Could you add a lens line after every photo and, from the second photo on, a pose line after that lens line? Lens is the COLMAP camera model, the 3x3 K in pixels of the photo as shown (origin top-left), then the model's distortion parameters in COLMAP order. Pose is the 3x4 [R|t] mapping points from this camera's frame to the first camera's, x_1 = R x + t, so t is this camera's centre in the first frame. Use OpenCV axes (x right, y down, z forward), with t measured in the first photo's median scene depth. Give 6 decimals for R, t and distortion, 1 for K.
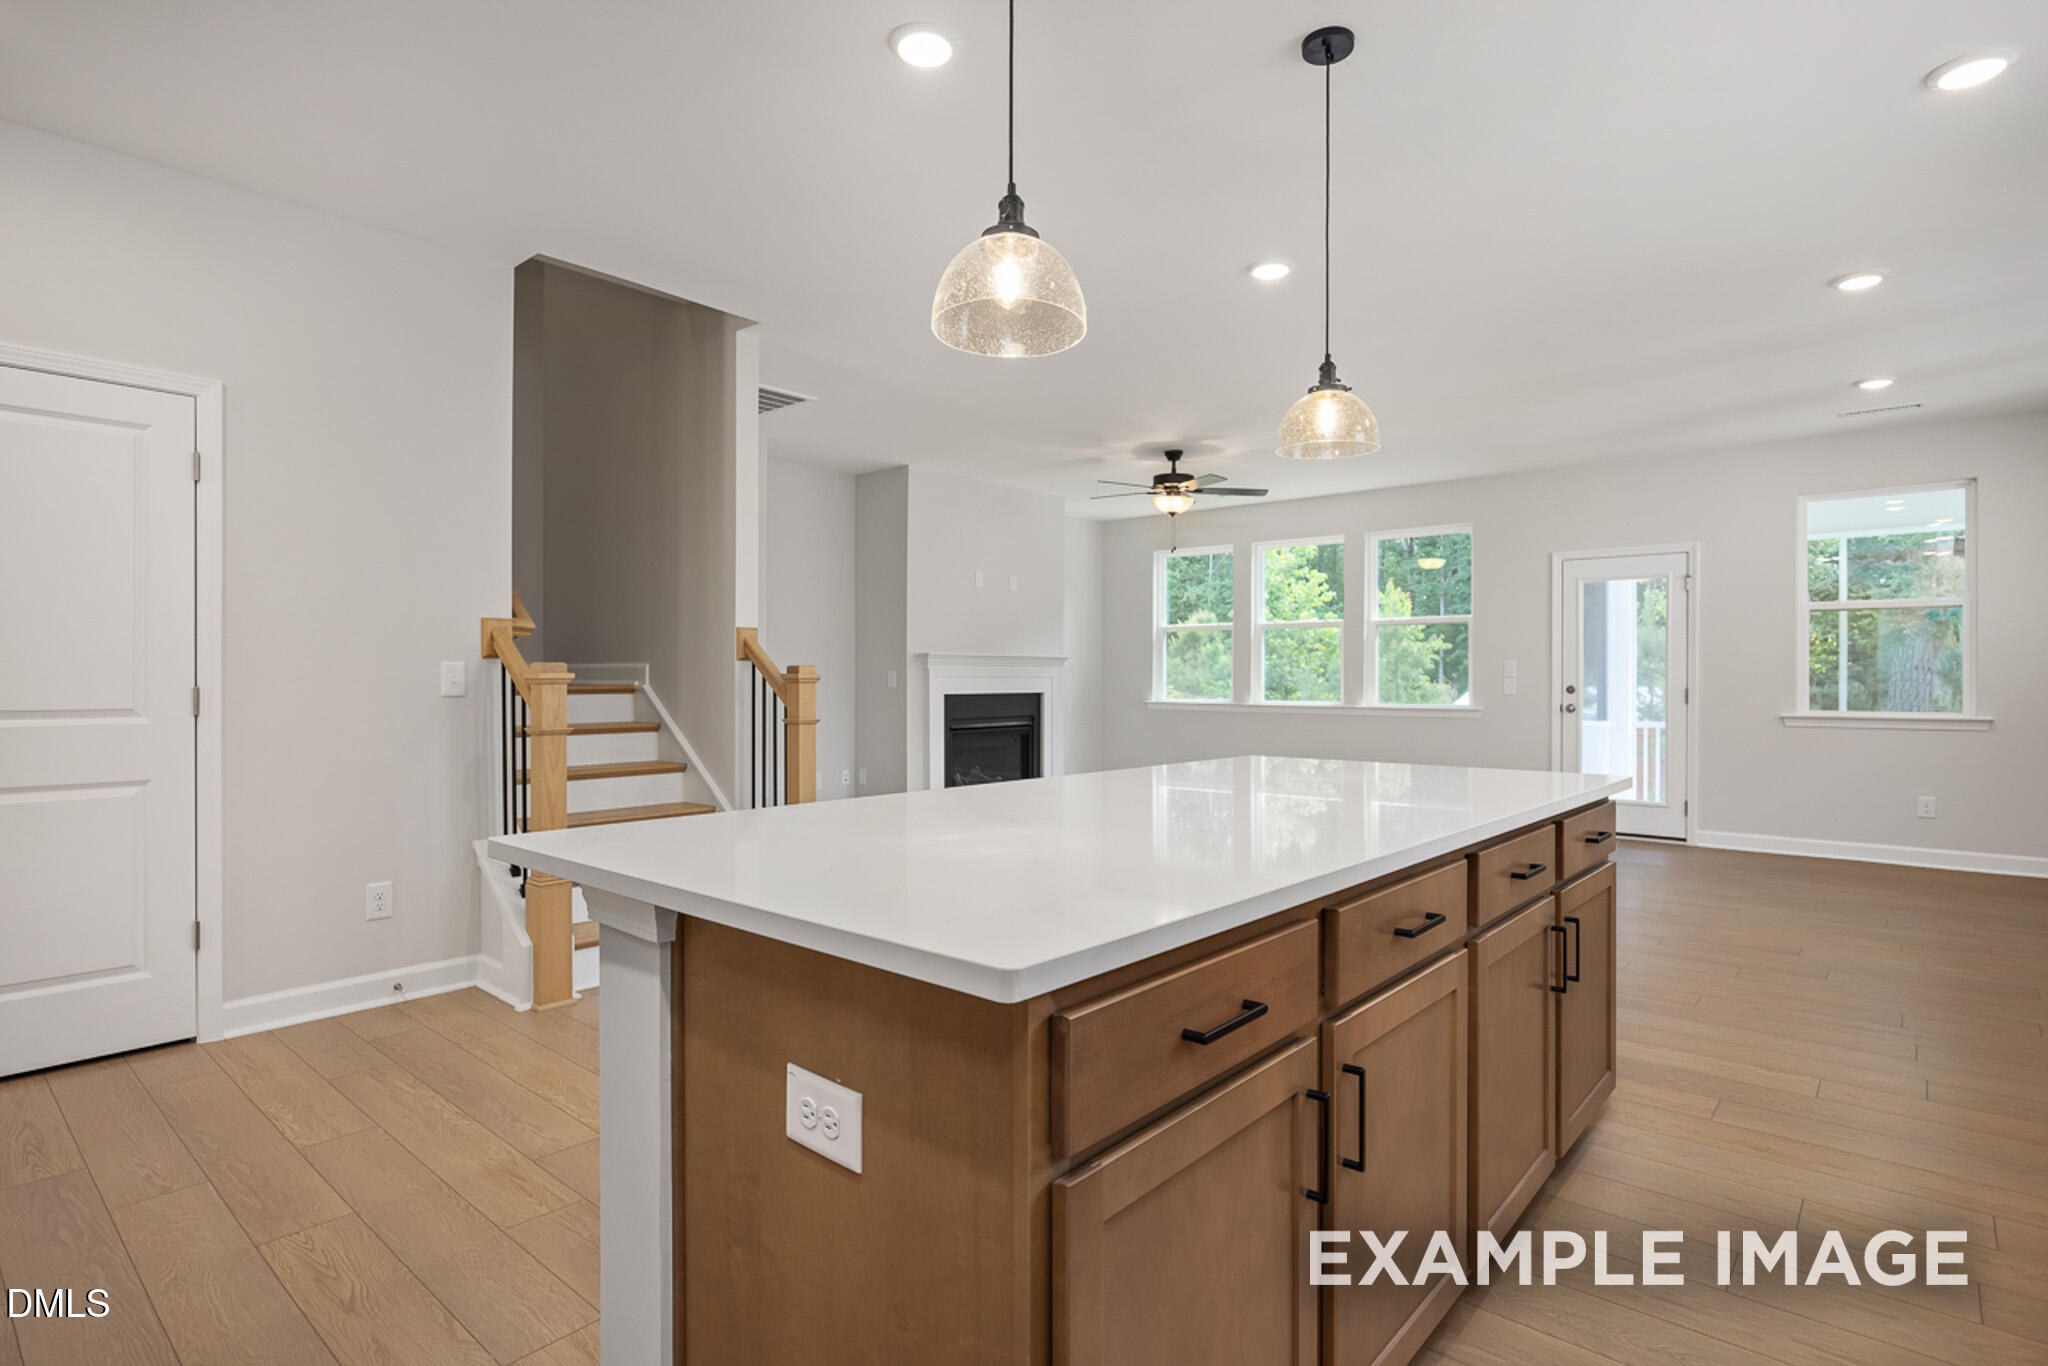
lens RADIAL K [[1024.5, 0, 1027.8], [0, 1024.5, 678.8], [0, 0, 1]] dist [-0.004128, 0.000507]
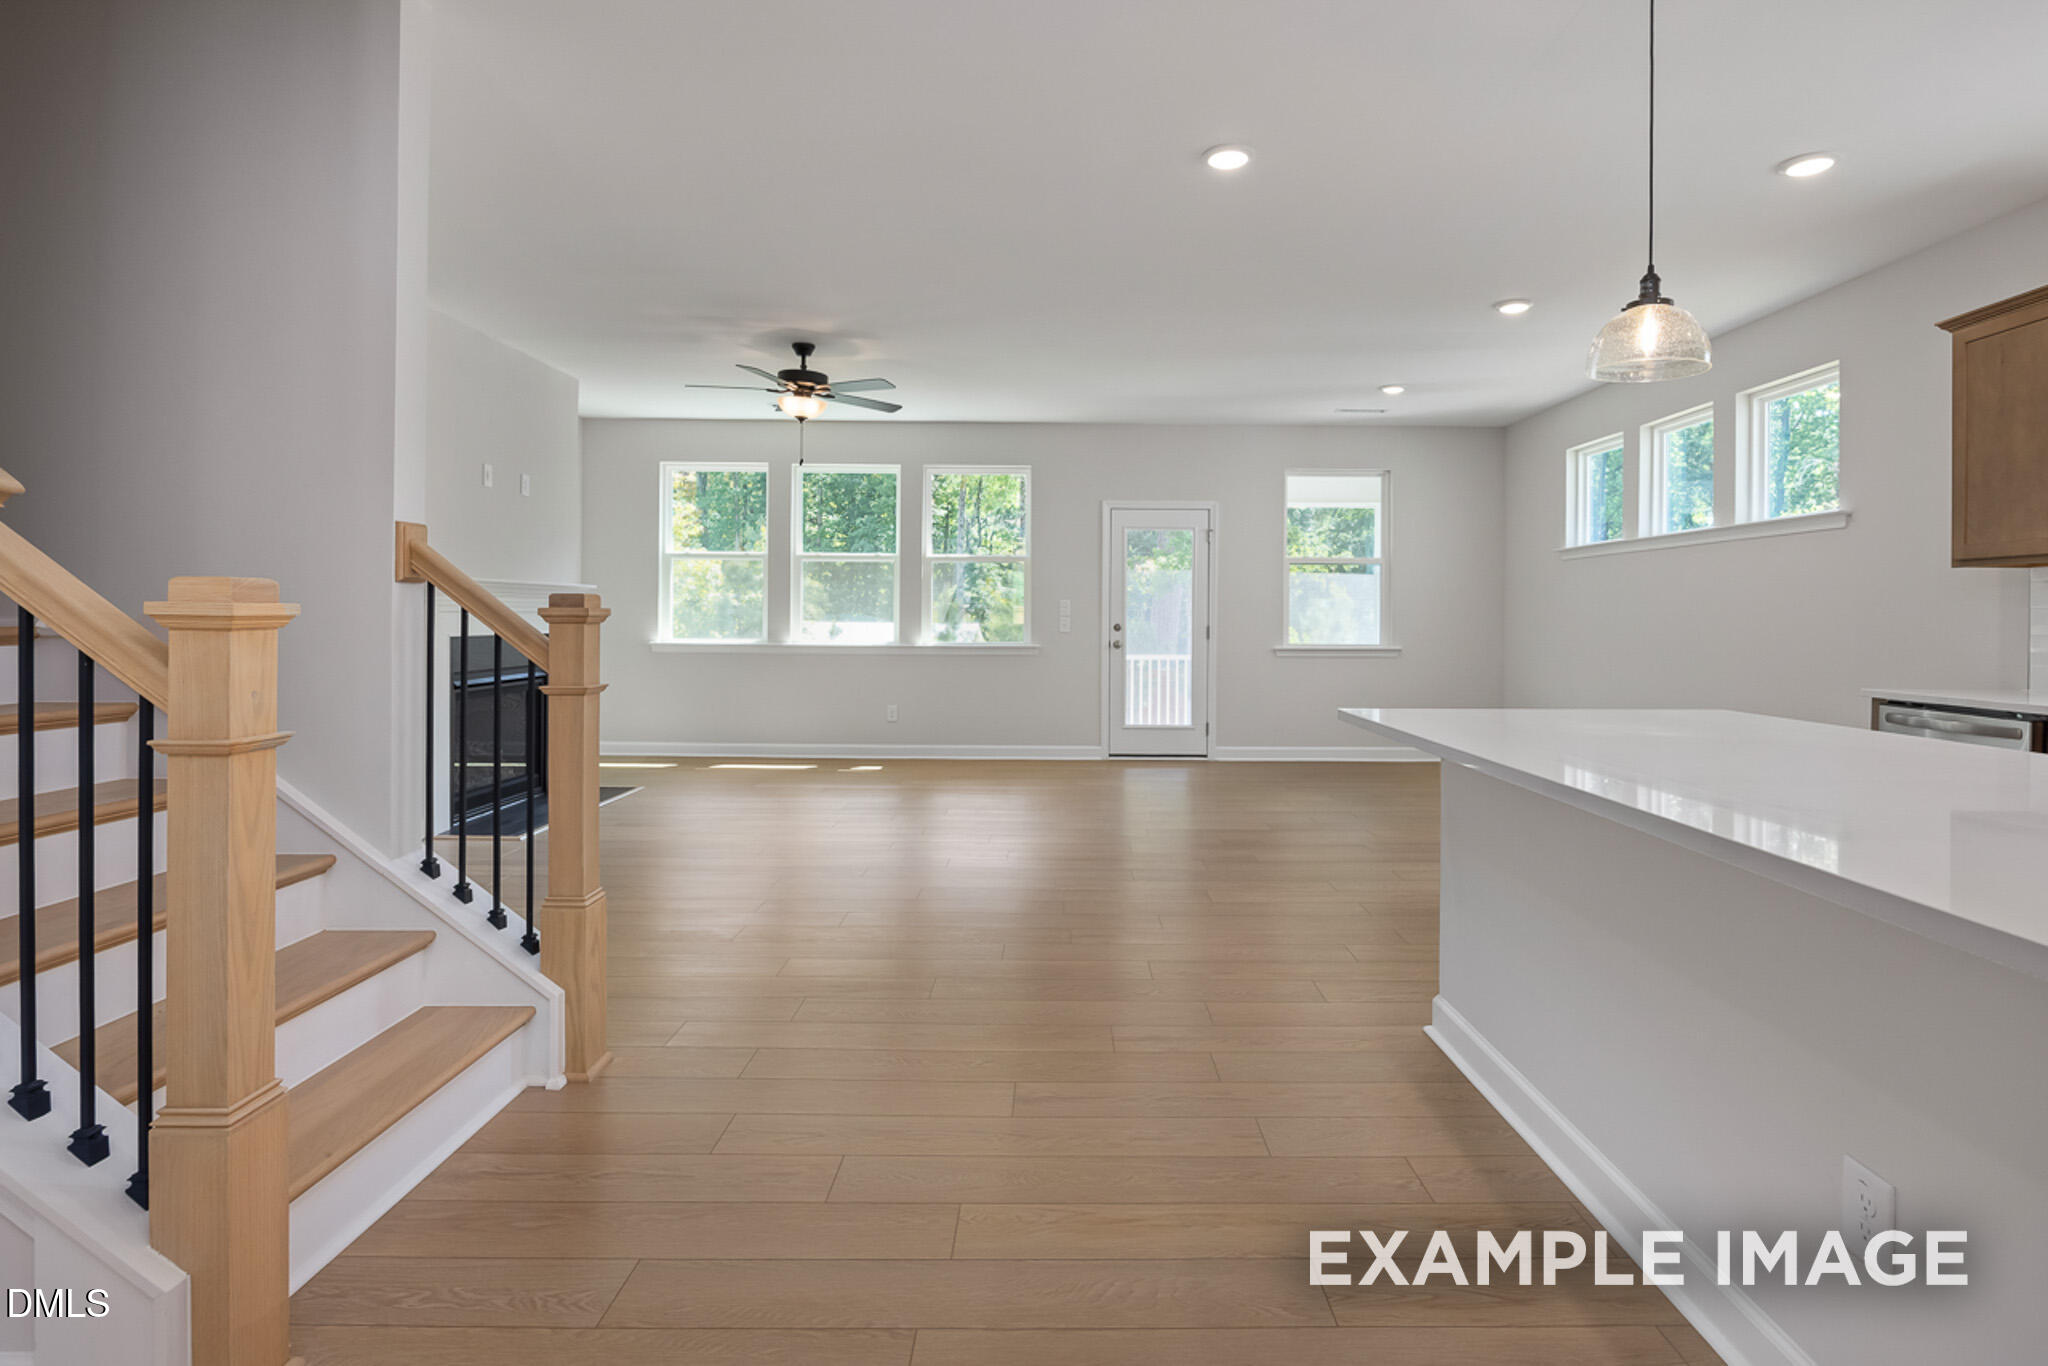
lens RADIAL K [[1019.9, 0, 1062.5], [0, 1019.9, 618.2], [0, 0, 1]] dist [0.002385, 0.000263]
pose [[0.746581, 0.002000, 0.665291, -0.252240], [-0.003518, 0.999993, 0.000941, -0.000238], [-0.665285, -0.003043, 0.746583, 0.237870]]
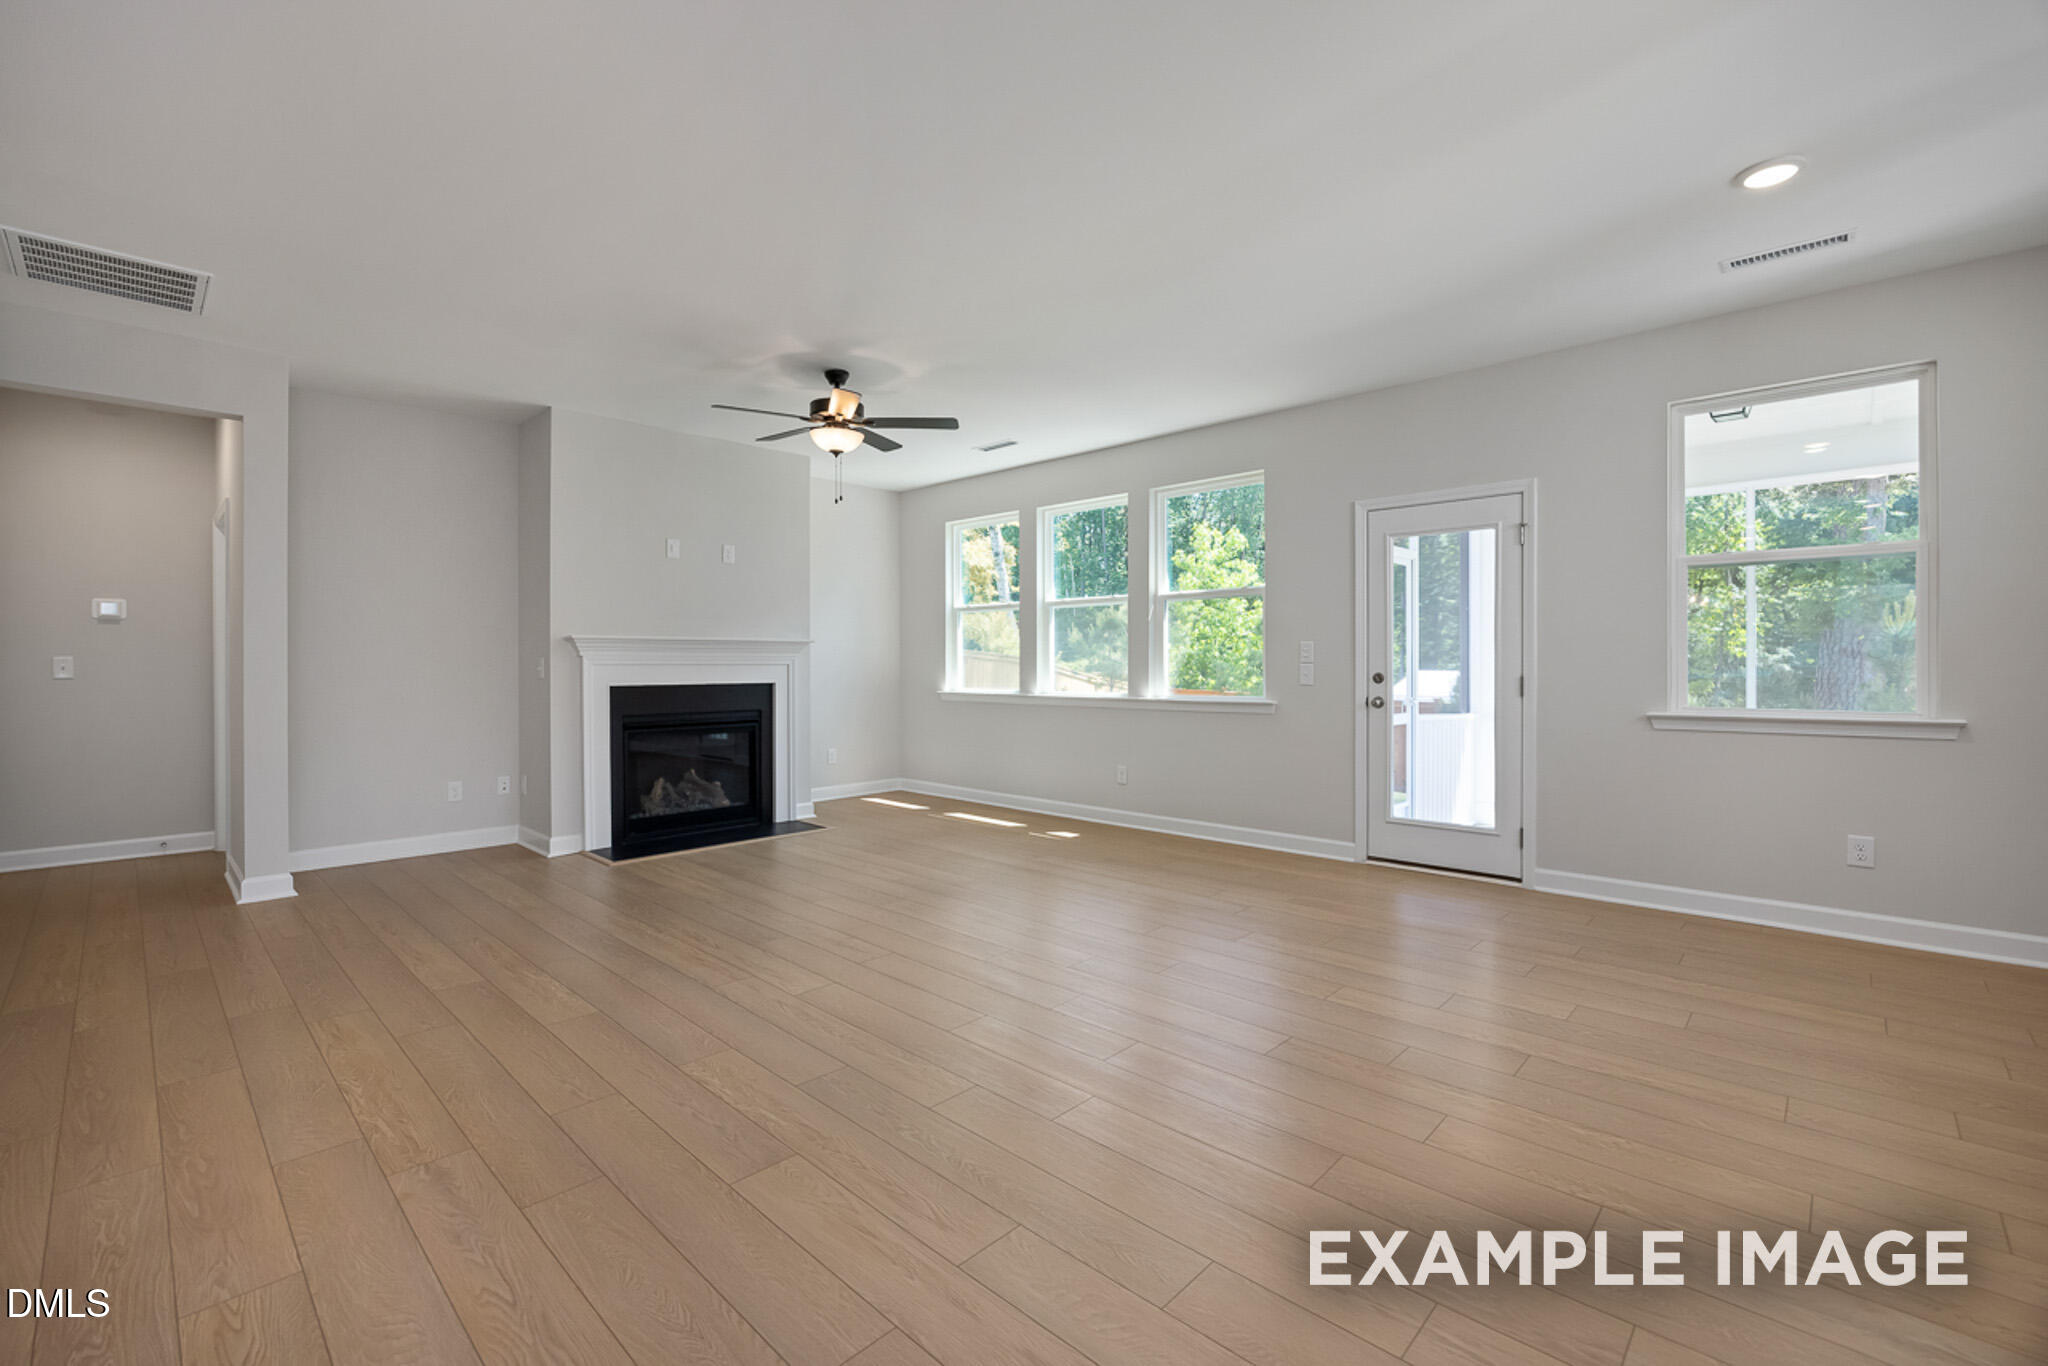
lens RADIAL K [[871.4, 0, 1017.7], [0, 871.4, 667.2], [0, 0, 1]] dist [-0.003050, -0.000452]
pose [[0.998943, -0.004011, -0.045780, 0.305217], [0.004059, 0.999991, 0.000960, 0.000697], [0.045776, -0.001145, 0.998951, 0.349445]]
